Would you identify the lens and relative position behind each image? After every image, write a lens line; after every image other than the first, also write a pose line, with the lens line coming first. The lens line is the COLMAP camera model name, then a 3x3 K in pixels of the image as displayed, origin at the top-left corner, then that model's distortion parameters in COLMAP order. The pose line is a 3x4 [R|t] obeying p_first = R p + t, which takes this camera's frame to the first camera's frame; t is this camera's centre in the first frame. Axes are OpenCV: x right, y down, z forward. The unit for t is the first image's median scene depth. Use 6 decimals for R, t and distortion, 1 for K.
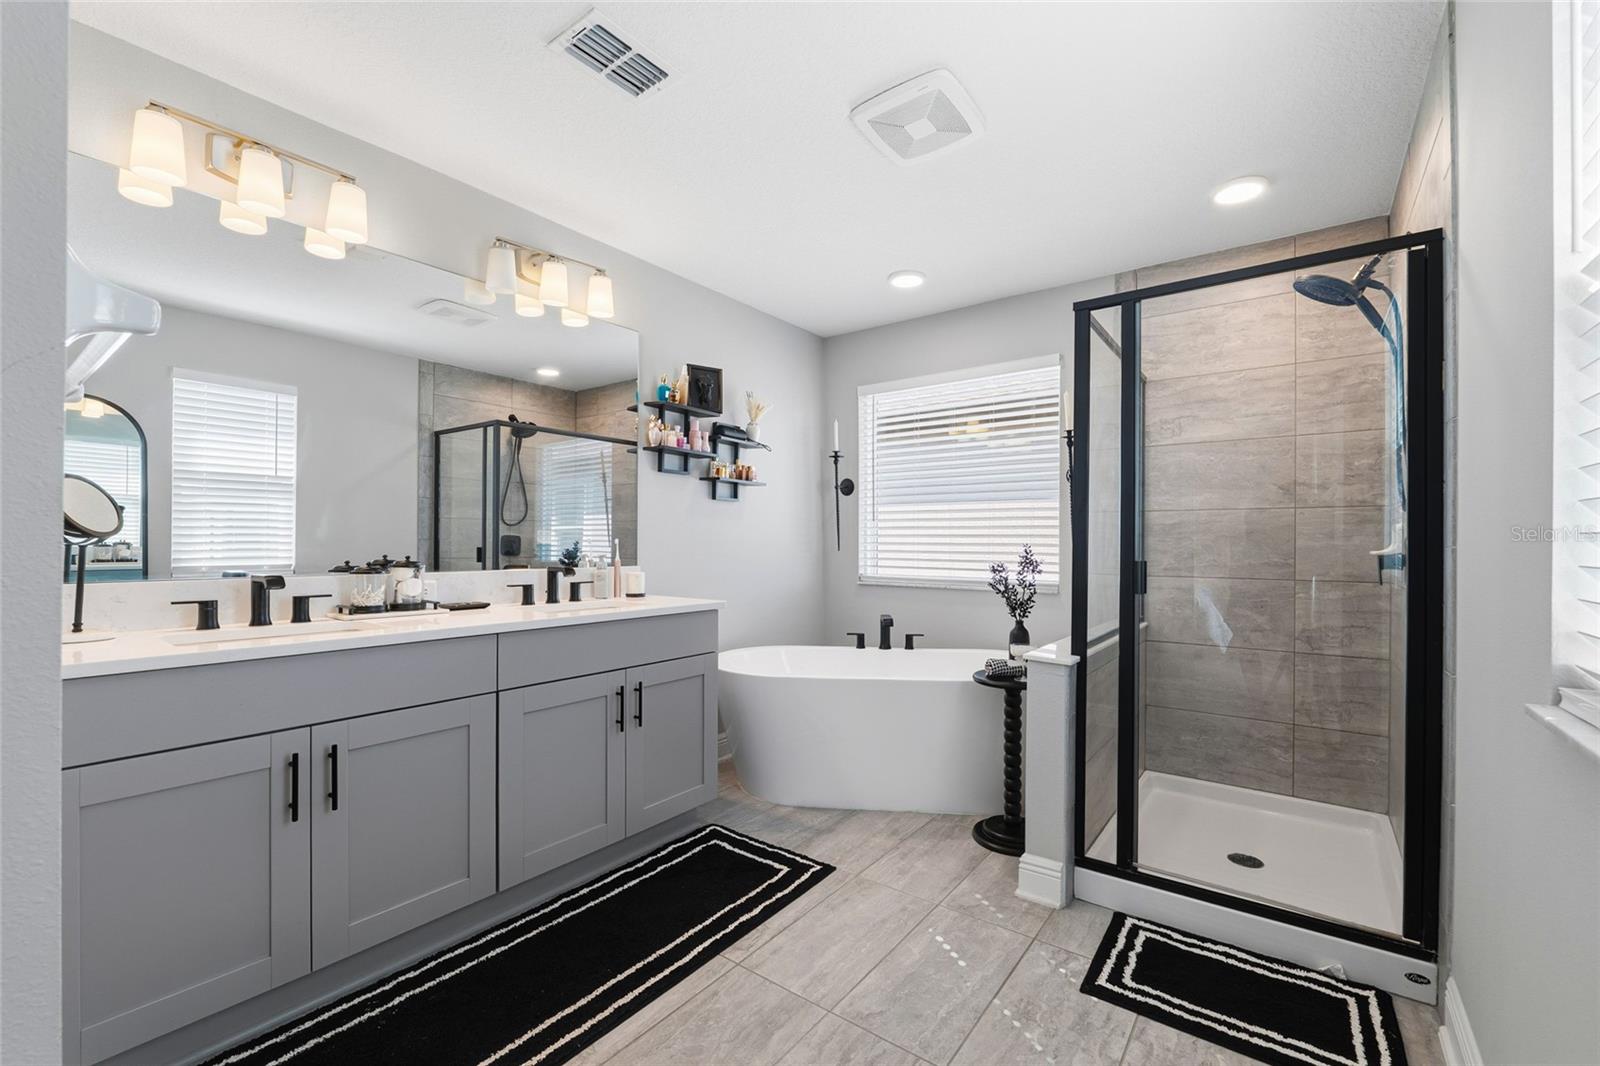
lens RADIAL K [[665.7, 0, 802.3], [0, 665.7, 545.3], [0, 0, 1]] dist [-0.009980, 0.000075]
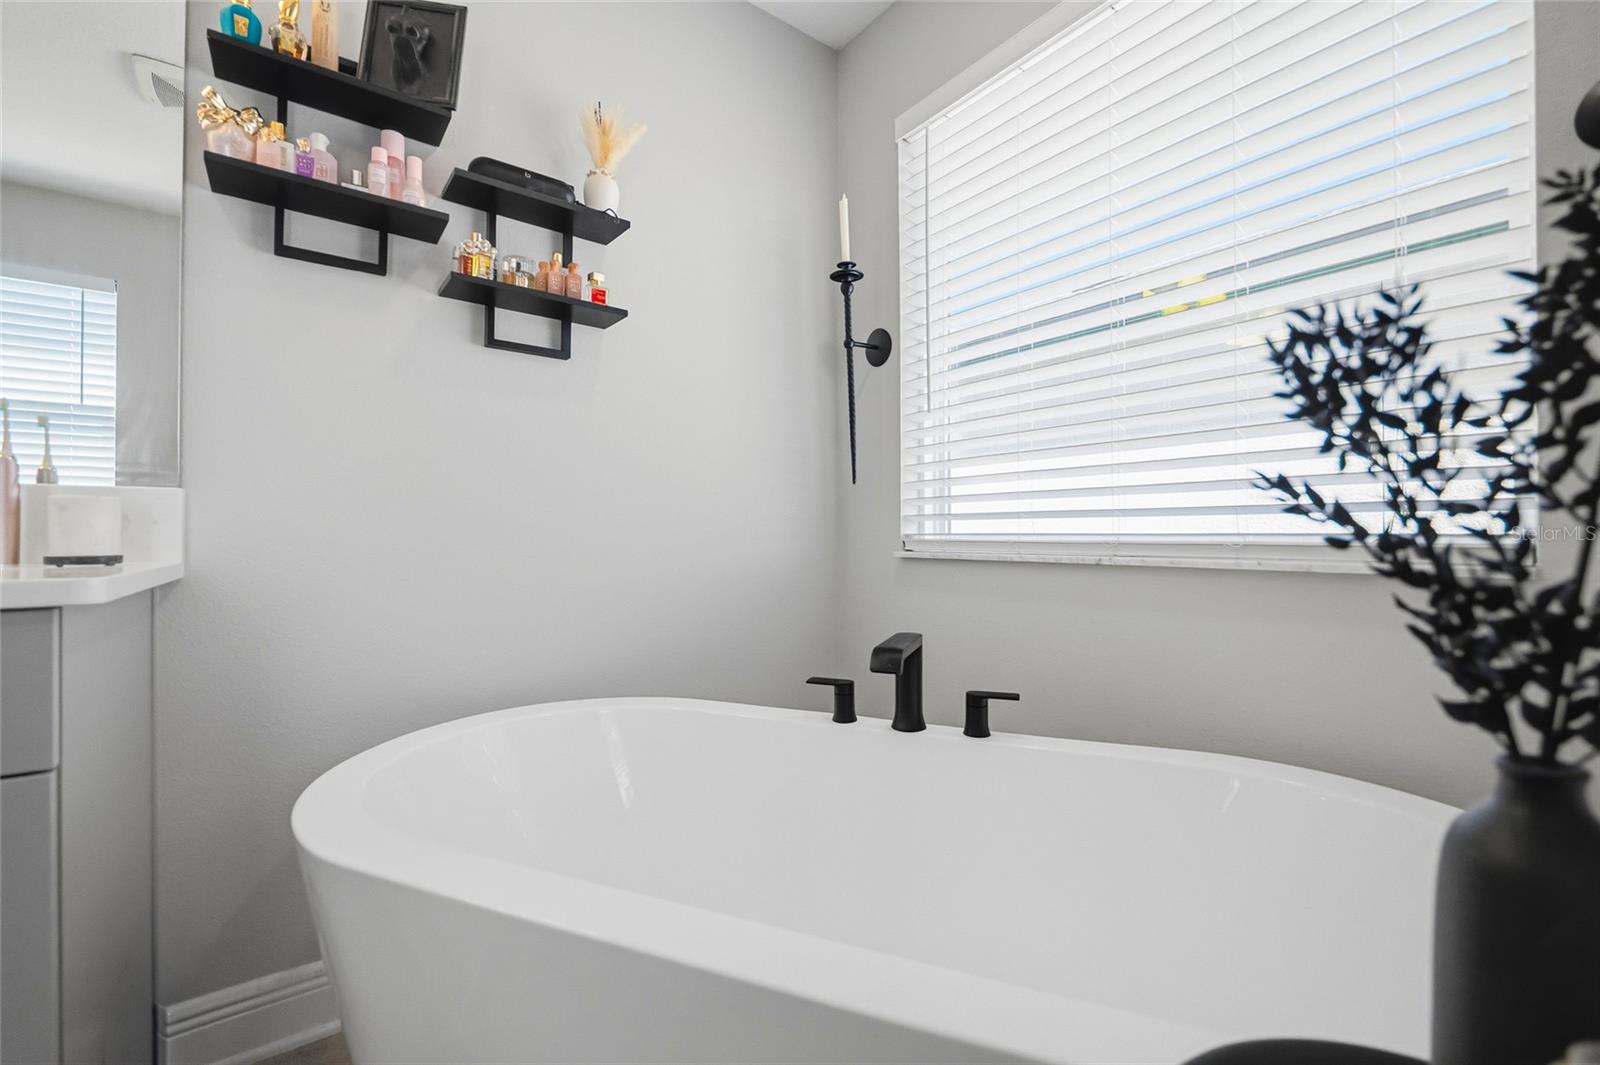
lens RADIAL K [[668.1, 0, 797.4], [0, 668.1, 535.9], [0, 0, 1]] dist [-0.016748, -0.000091]
pose [[0.956248, -0.006893, -0.292476, 0.226304], [0.005666, 0.999971, -0.005042, 0.069468], [0.292503, 0.003164, 0.956259, 0.834734]]
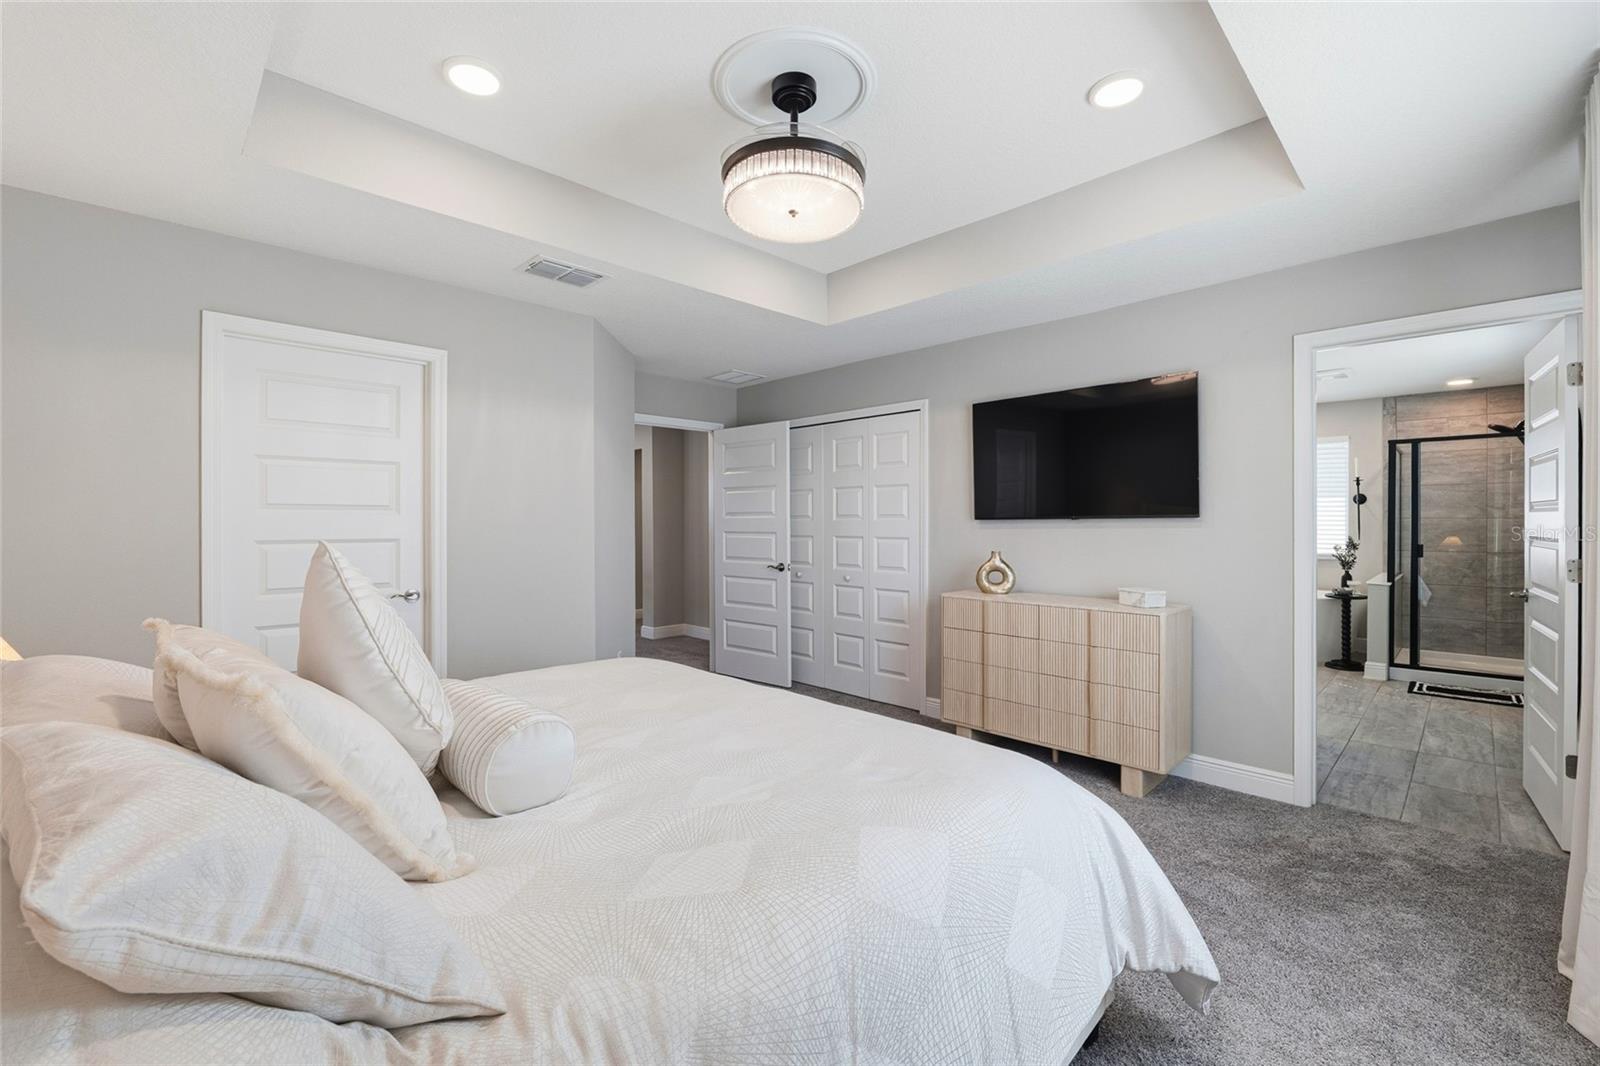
lens RADIAL K [[677.3, 0, 800.0], [0, 677.3, 533.0], [0, 0, 1]] dist [-0.011319, 0.000034]
pose [[0.989914, -0.007008, -0.141496, -1.142345], [0.007878, 0.999953, 0.005587, -0.038607], [0.141450, -0.006646, 0.989923, -1.448554]]
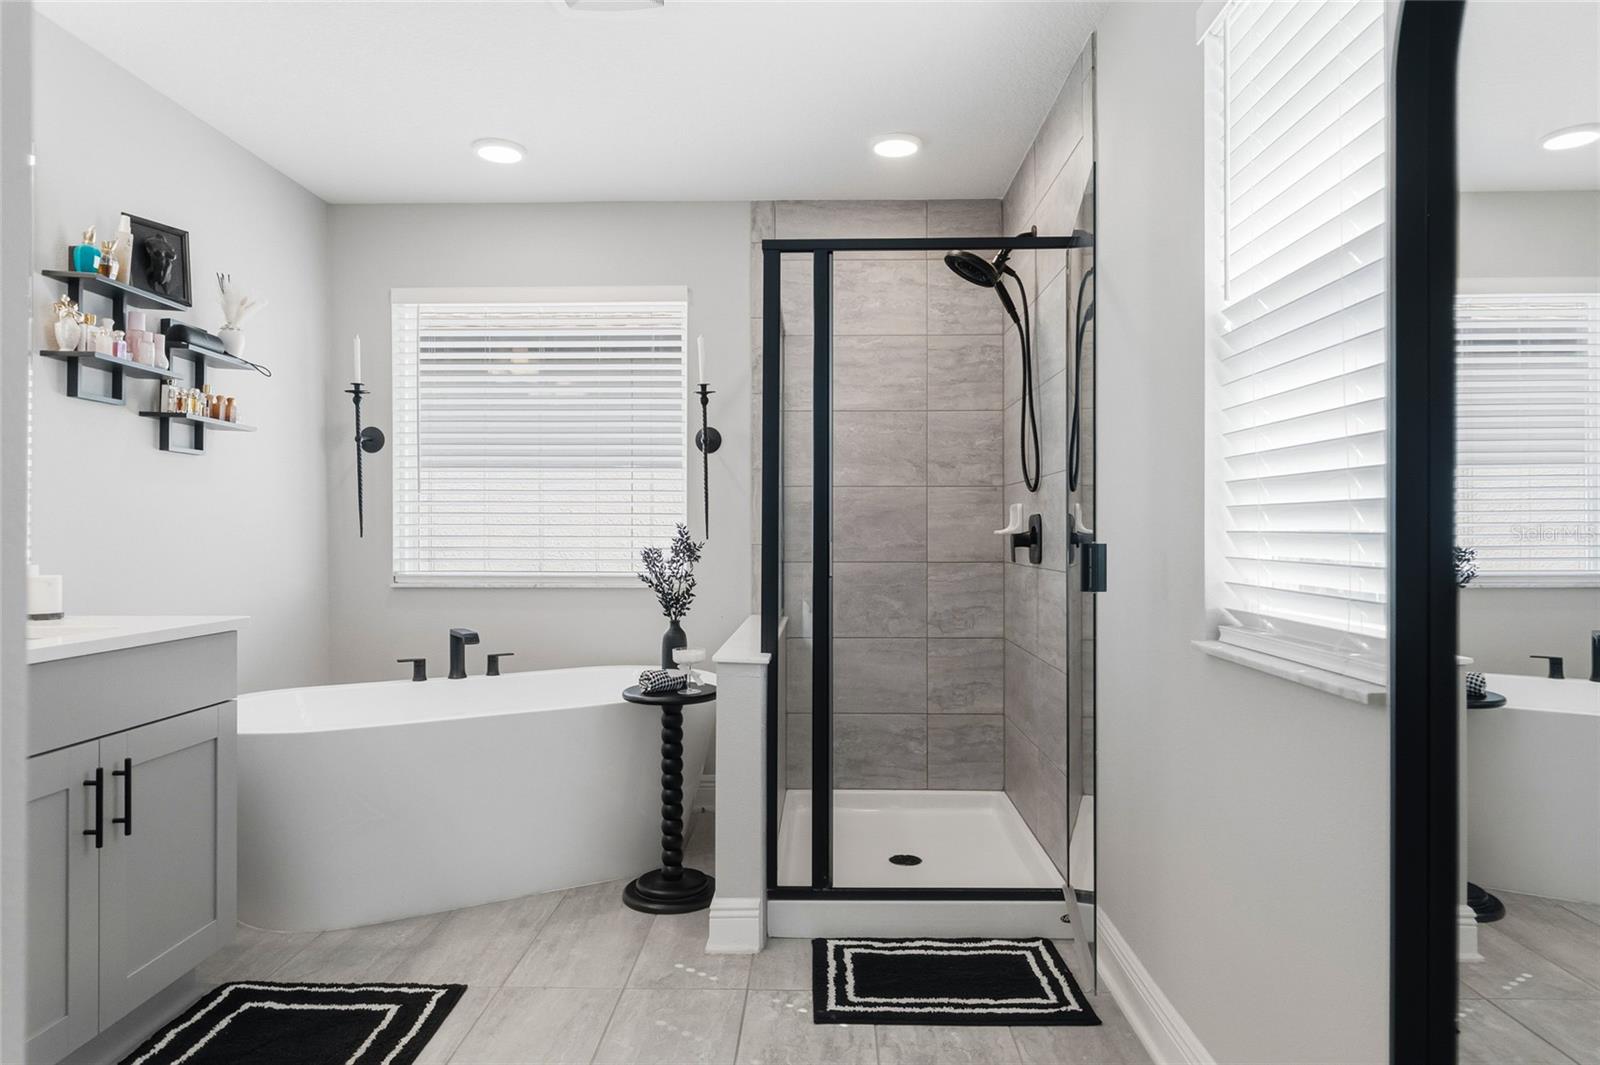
lens RADIAL K [[977.5, 0, 803.1], [0, 977.5, 532.1], [0, 0, 1]] dist [0.001729, 0.000517]
pose [[0.810786, -0.004481, 0.585326, -0.232188], [0.004967, 0.999987, 0.000777, 0.007587], [-0.585322, 0.002277, 0.810798, -0.038819]]
